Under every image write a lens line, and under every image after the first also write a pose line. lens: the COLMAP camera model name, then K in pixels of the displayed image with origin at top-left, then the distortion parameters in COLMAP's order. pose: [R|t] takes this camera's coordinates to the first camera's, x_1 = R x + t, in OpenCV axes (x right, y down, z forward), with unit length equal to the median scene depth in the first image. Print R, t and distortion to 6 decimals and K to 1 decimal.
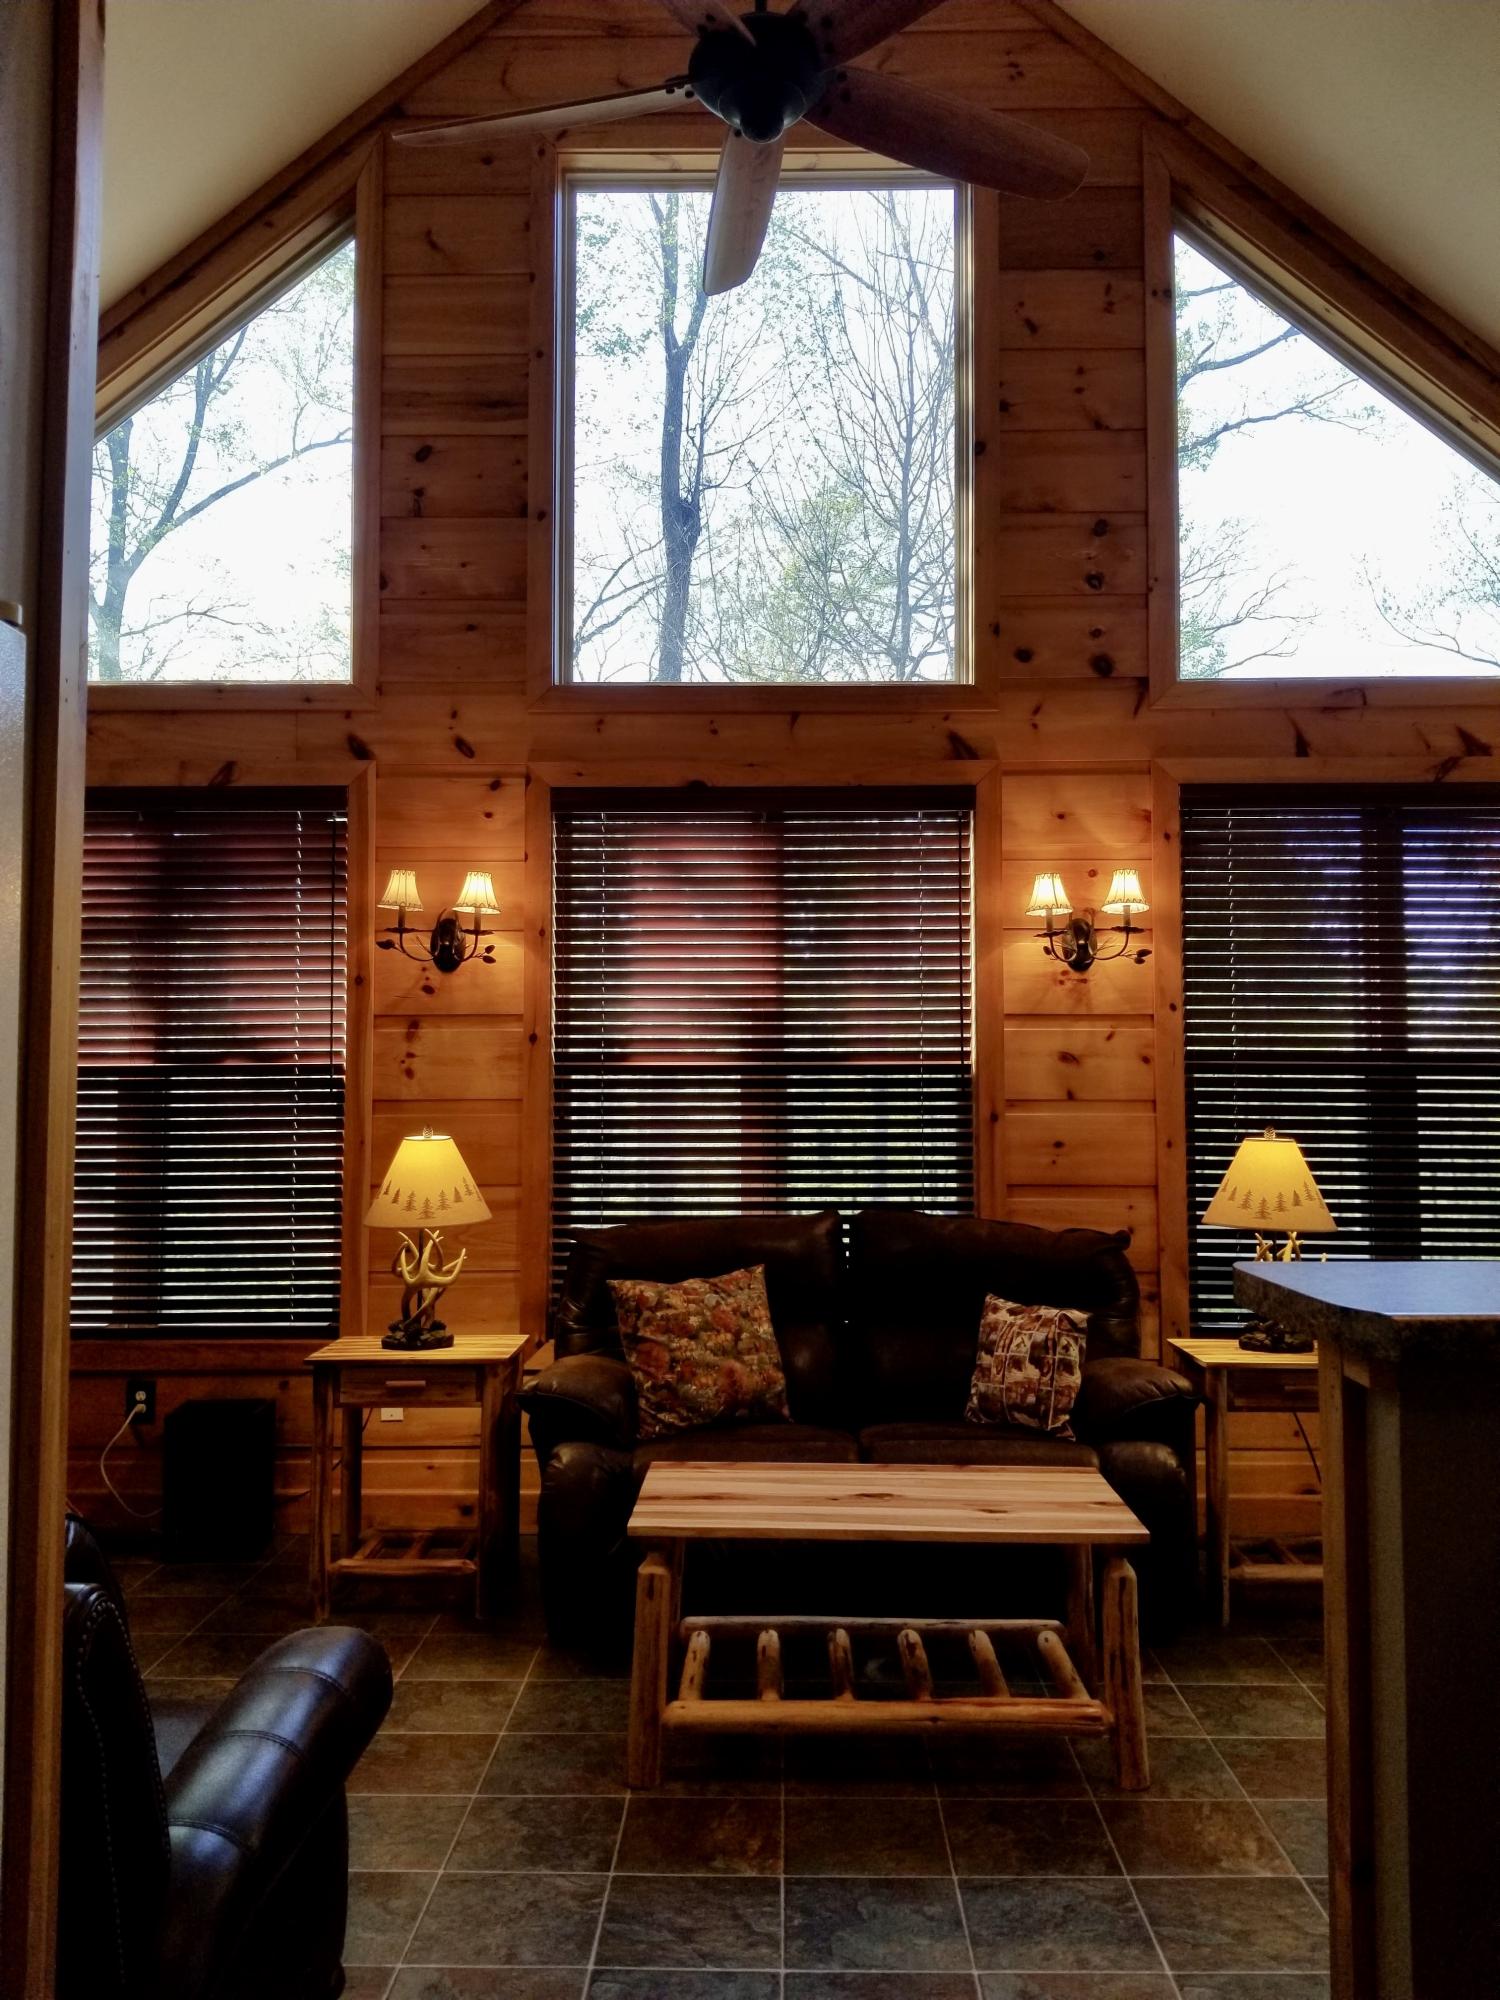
lens RADIAL K [[1536.9, 0, 741.3], [0, 1536.9, 1006.3], [0, 0, 1]] dist [0.081347, -0.137086]
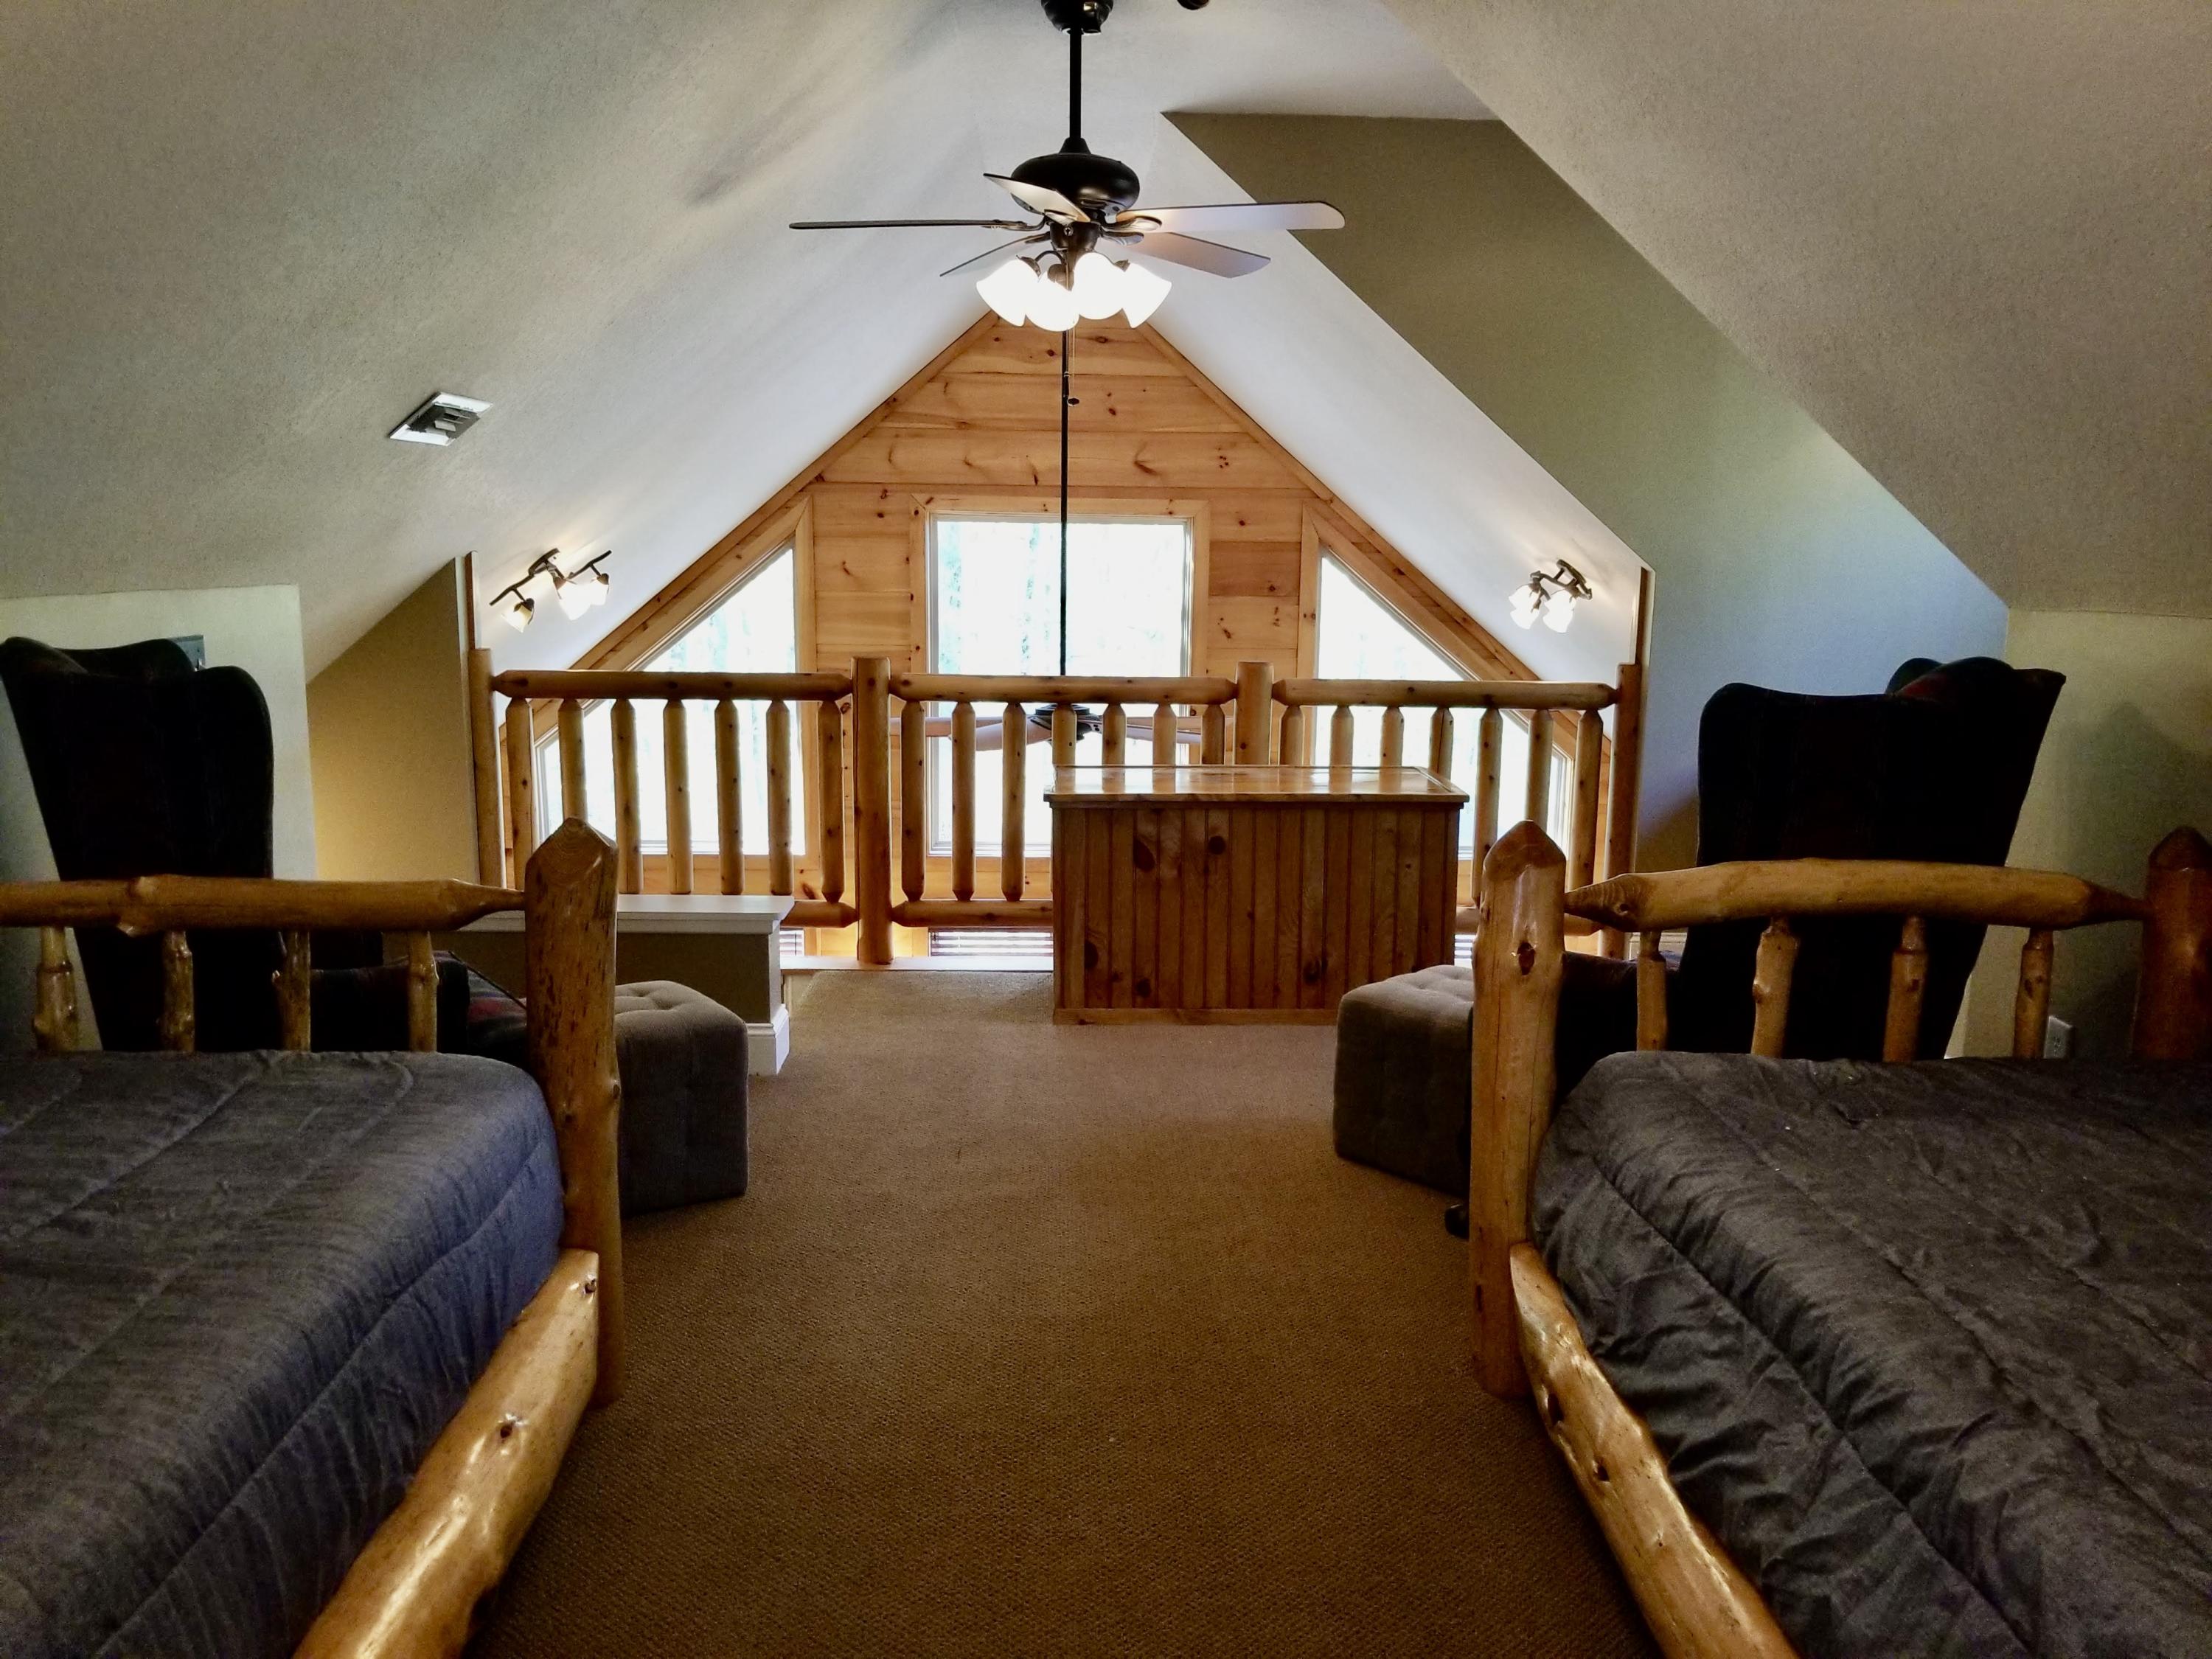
lens RADIAL K [[1699.8, 0, 1104.3], [0, 1699.8, 830.4], [0, 0, 1]] dist [0.081347, -0.137086]
pose [[0.998066, 0.002206, 0.062126, -0.046945], [-0.016820, 0.971677, 0.235714, -0.641311], [-0.059847, -0.236303, 0.969835, -0.723364]]
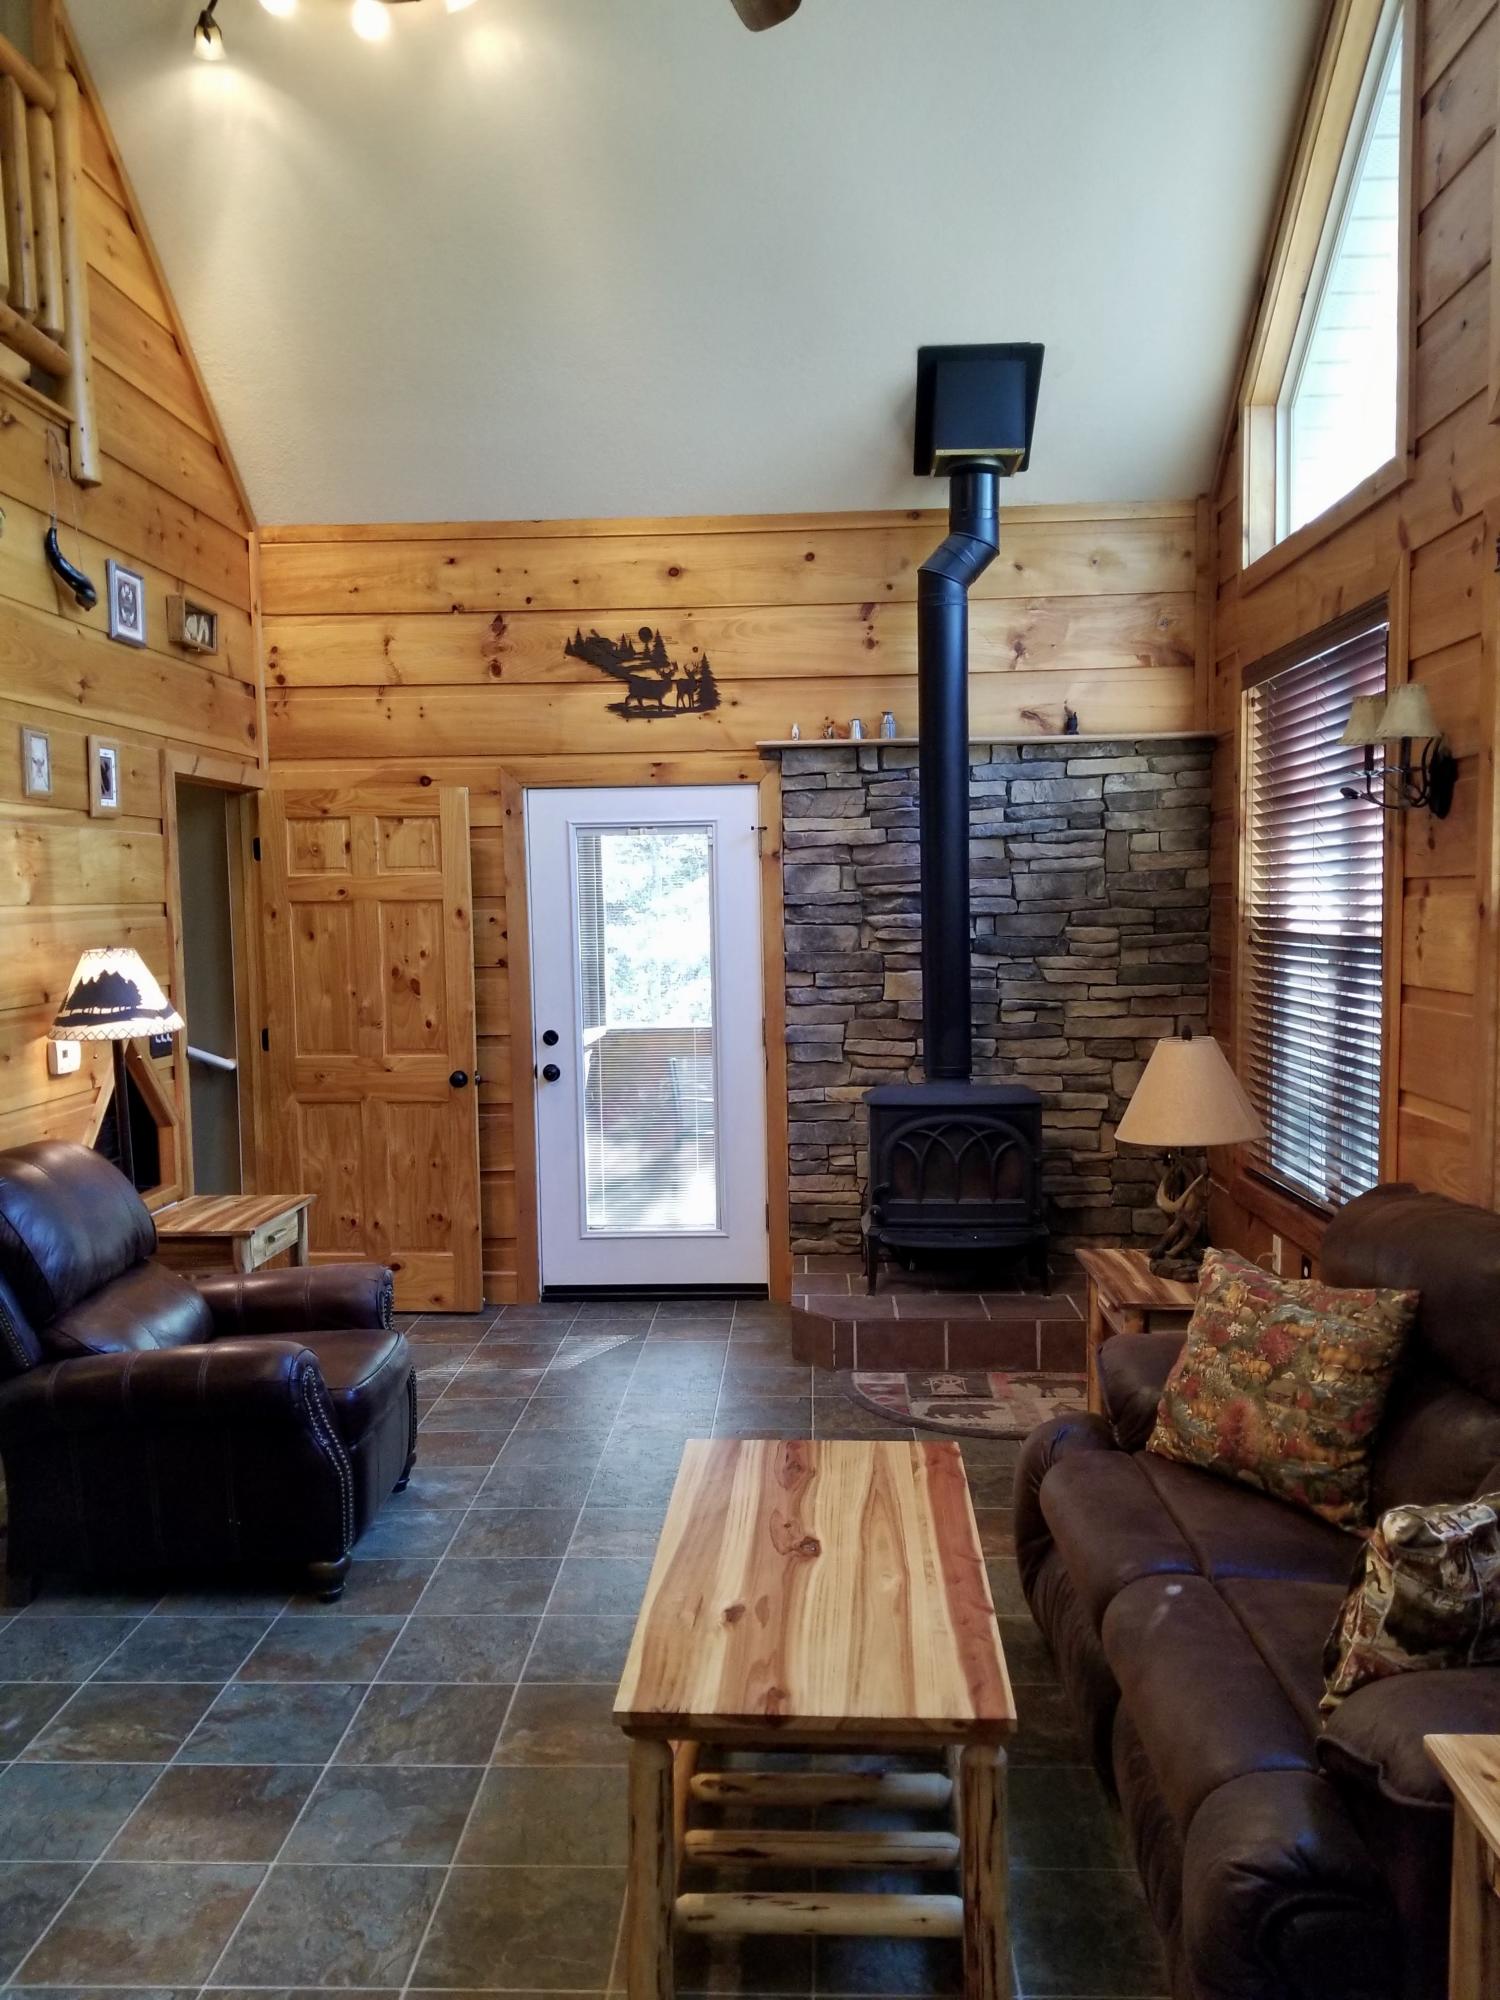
lens RADIAL K [[1536.9, 0, 763.6], [0, 1536.9, 1026.9], [0, 0, 1]] dist [0.081347, -0.137086]
pose [[-0.004983, 0.085080, -0.996362, 0.574959], [0.072137, 0.993809, 0.084502, -0.009830], [0.997382, -0.071454, -0.011090, 0.683190]]
